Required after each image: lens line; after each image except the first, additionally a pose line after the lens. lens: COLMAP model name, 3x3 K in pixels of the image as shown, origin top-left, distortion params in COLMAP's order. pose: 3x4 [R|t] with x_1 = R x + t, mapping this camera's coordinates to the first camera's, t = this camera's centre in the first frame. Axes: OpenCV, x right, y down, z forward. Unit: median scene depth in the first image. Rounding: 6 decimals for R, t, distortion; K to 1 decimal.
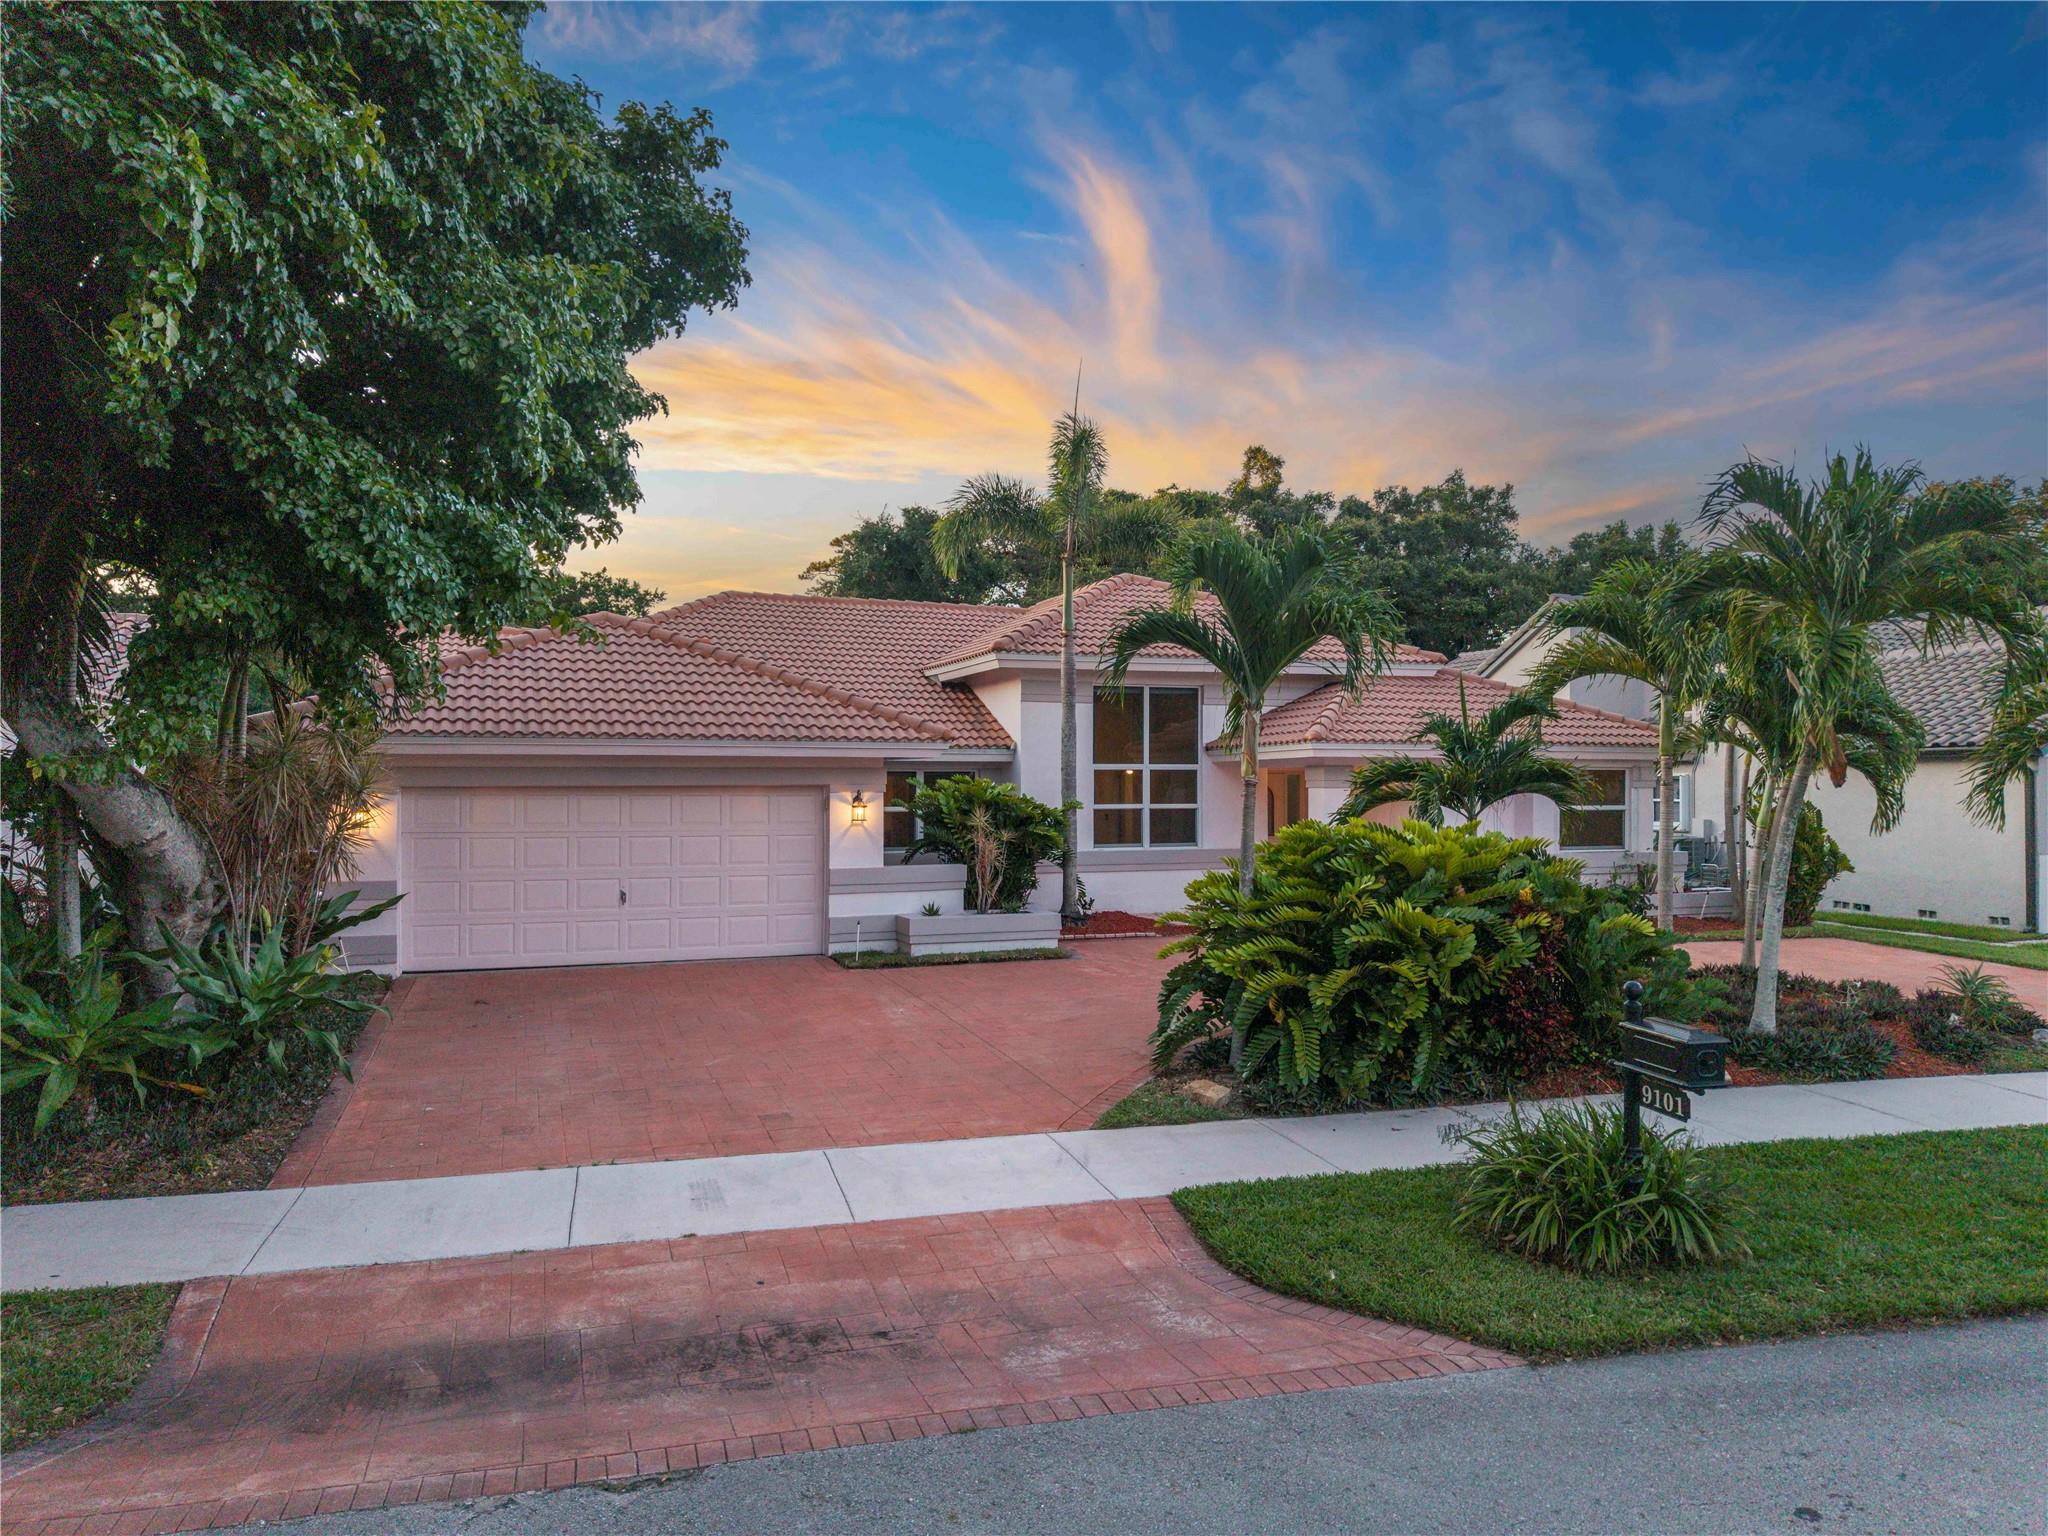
lens RADIAL K [[1393.8, 0, 1030.8], [0, 1393.8, 771.0], [0, 0, 1]] dist [0.019923, -0.014212]
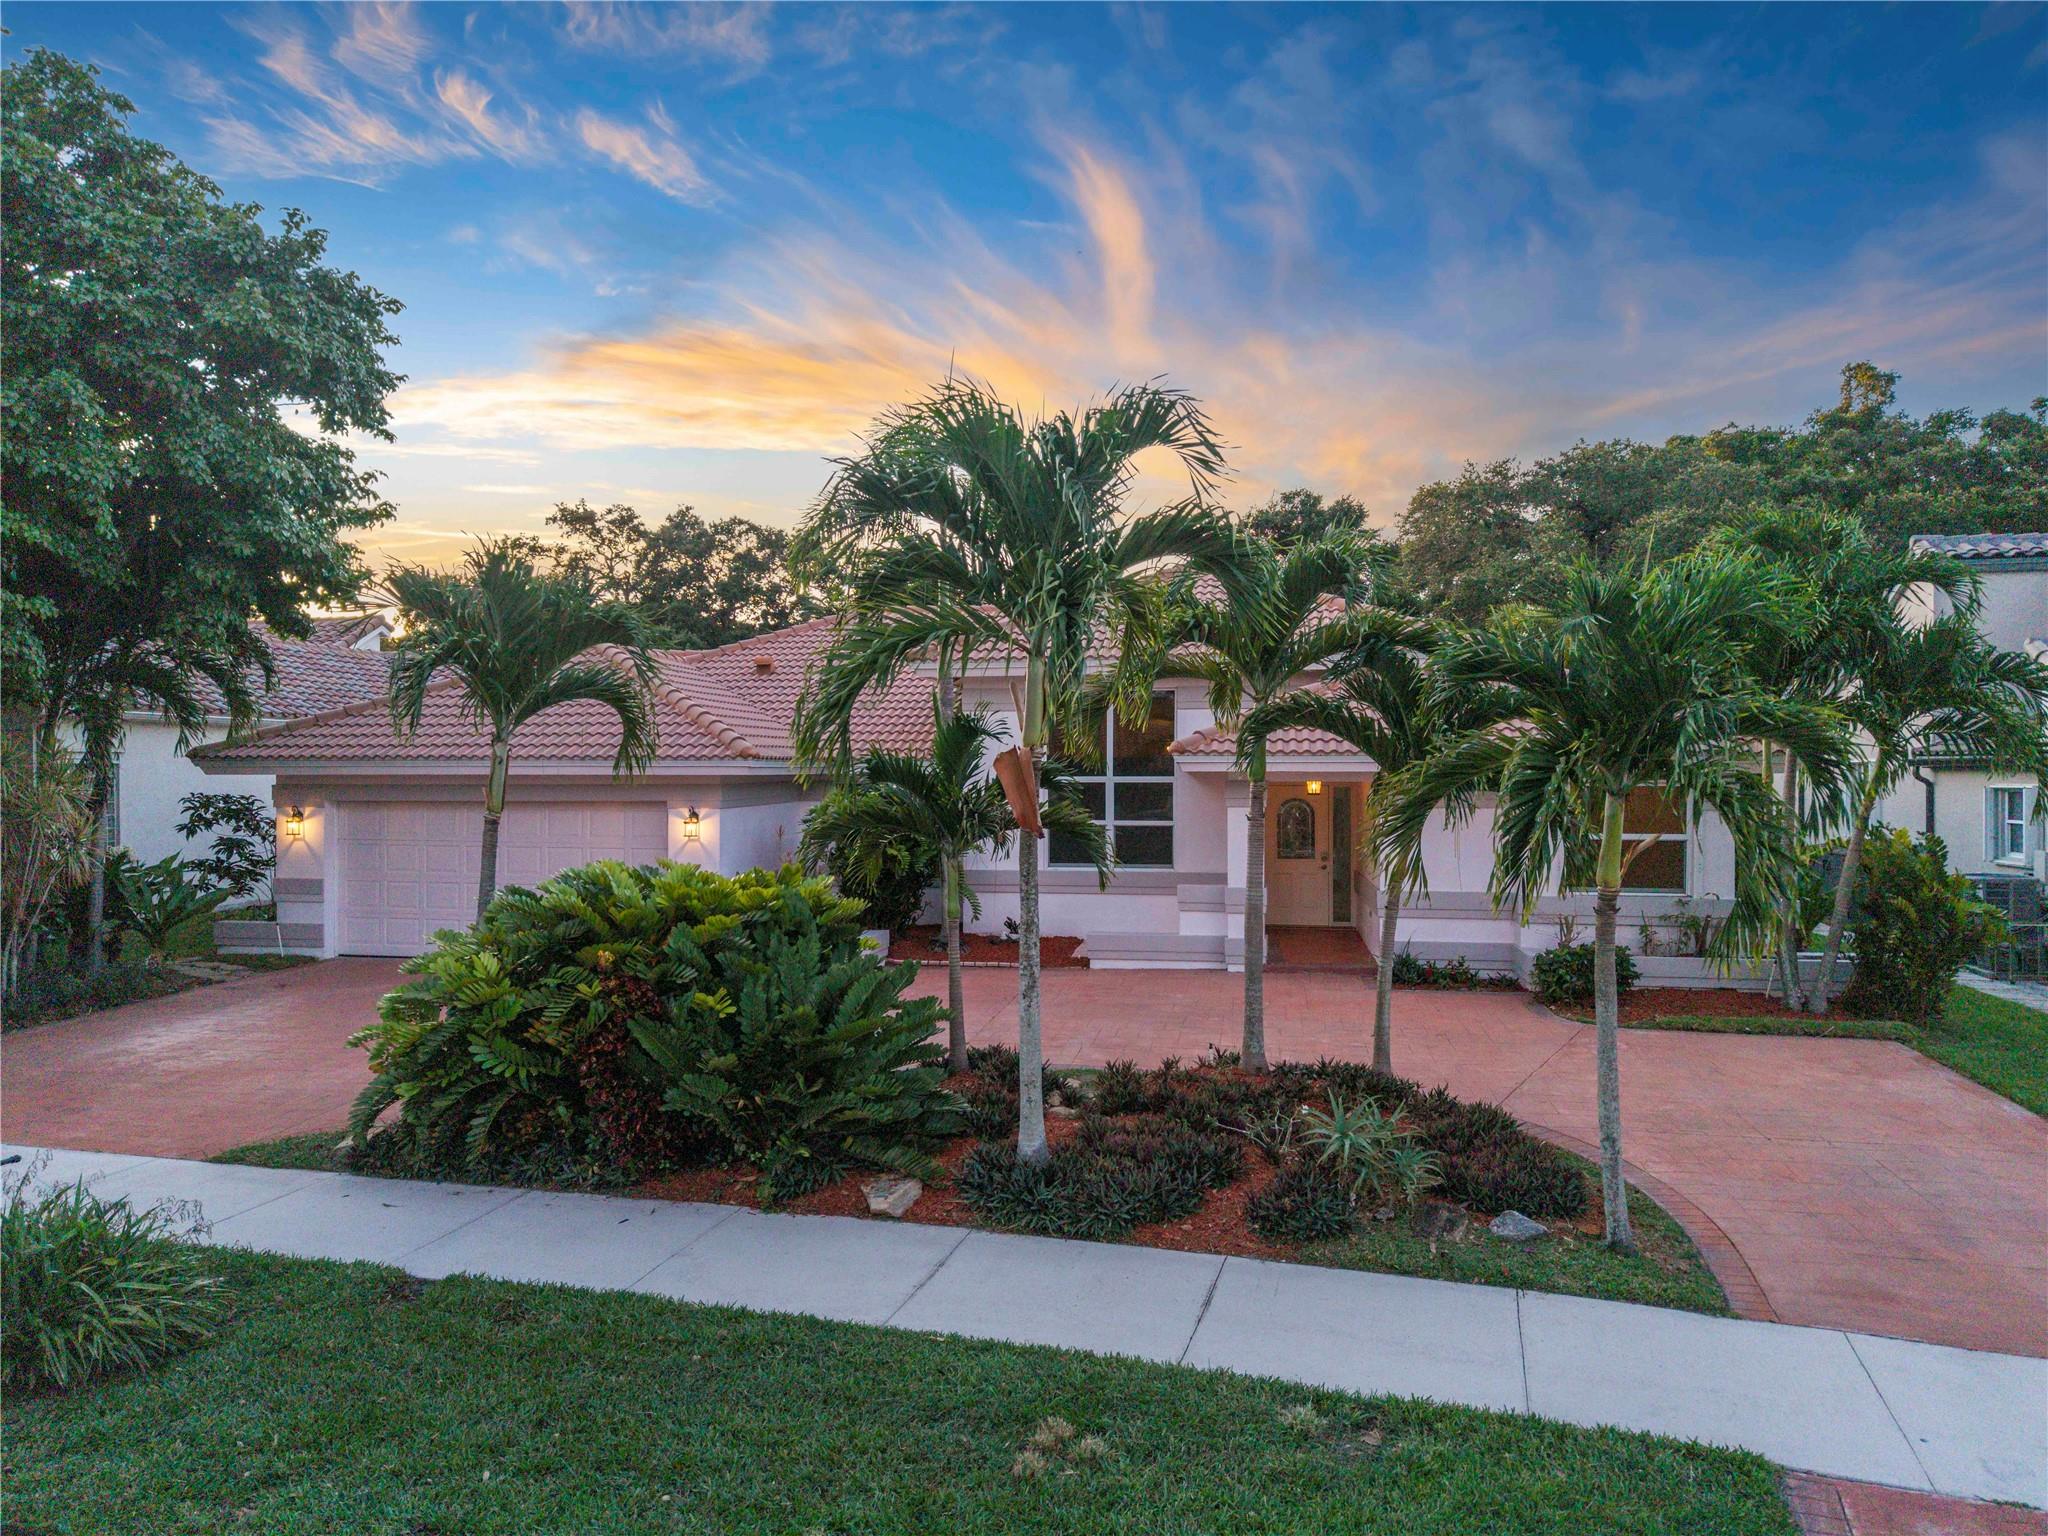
lens RADIAL K [[1393.8, 0, 1019.9], [0, 1393.8, 764.6], [0, 0, 1]] dist [0.019923, -0.014212]
pose [[0.864528, -0.001888, -0.502581, 0.895942], [0.003801, 0.999989, 0.002782, -0.028298], [0.502570, -0.004315, 0.864526, 0.341228]]
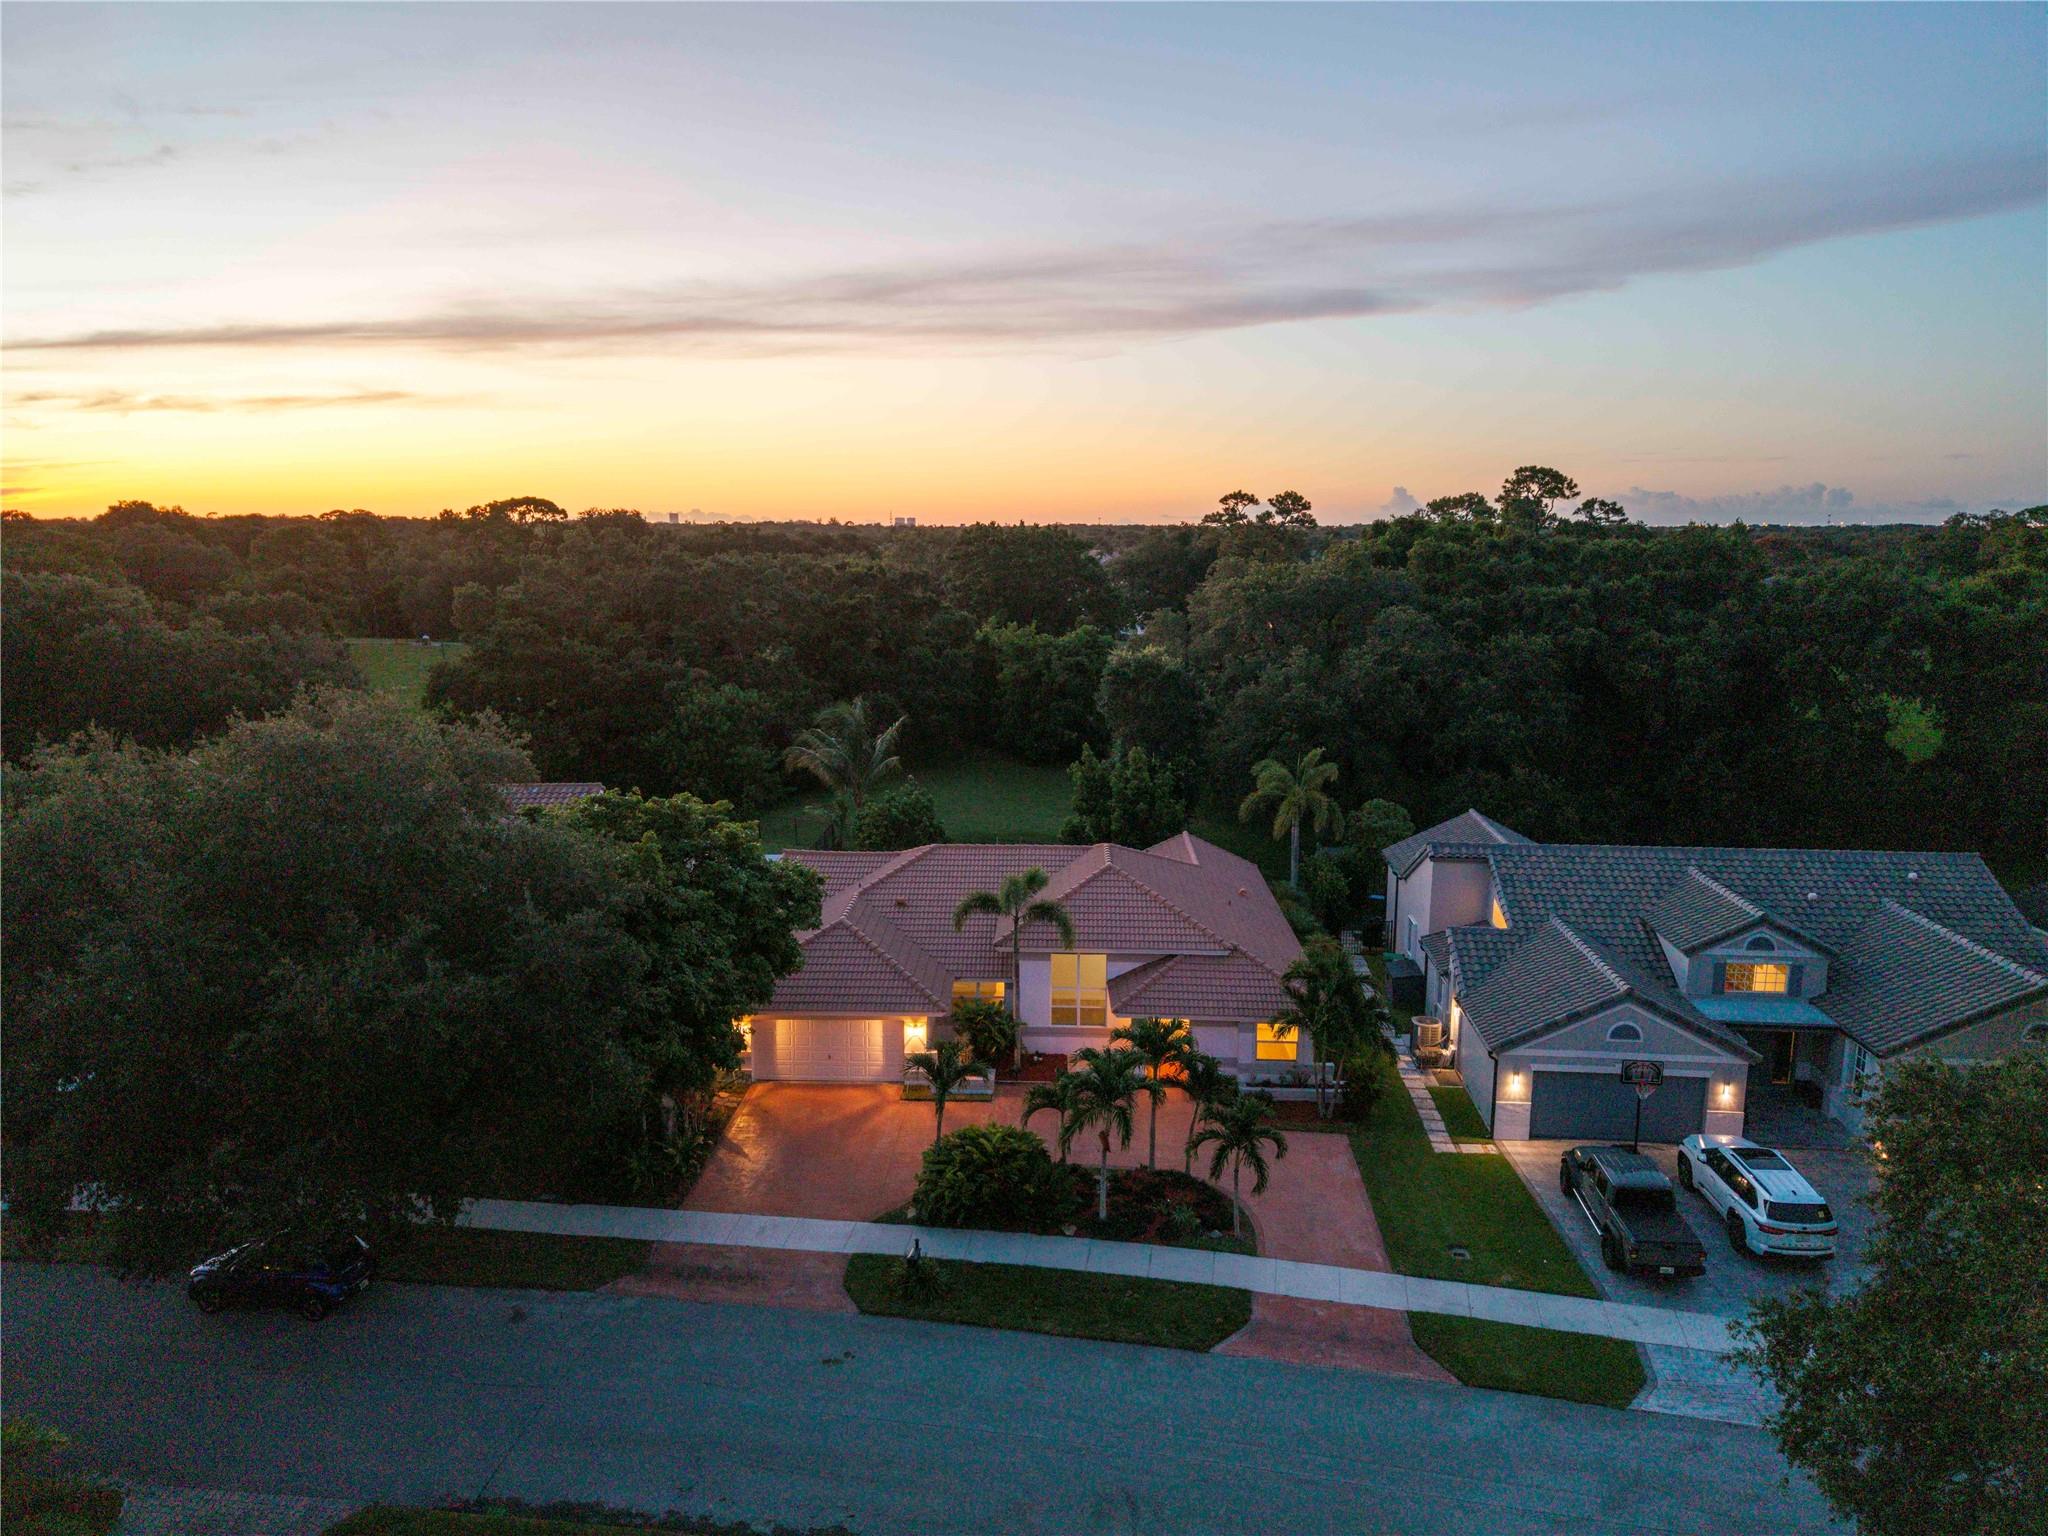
lens RADIAL K [[1393.8, 0, 1015.9], [0, 1393.8, 729.7], [0, 0, 1]] dist [0.019923, -0.014212]
pose [[0.920455, 0.058716, -0.386413, 1.462907], [0.003451, 0.987392, 0.158258, -1.348813], [0.390833, -0.147003, 0.908647, -1.691650]]
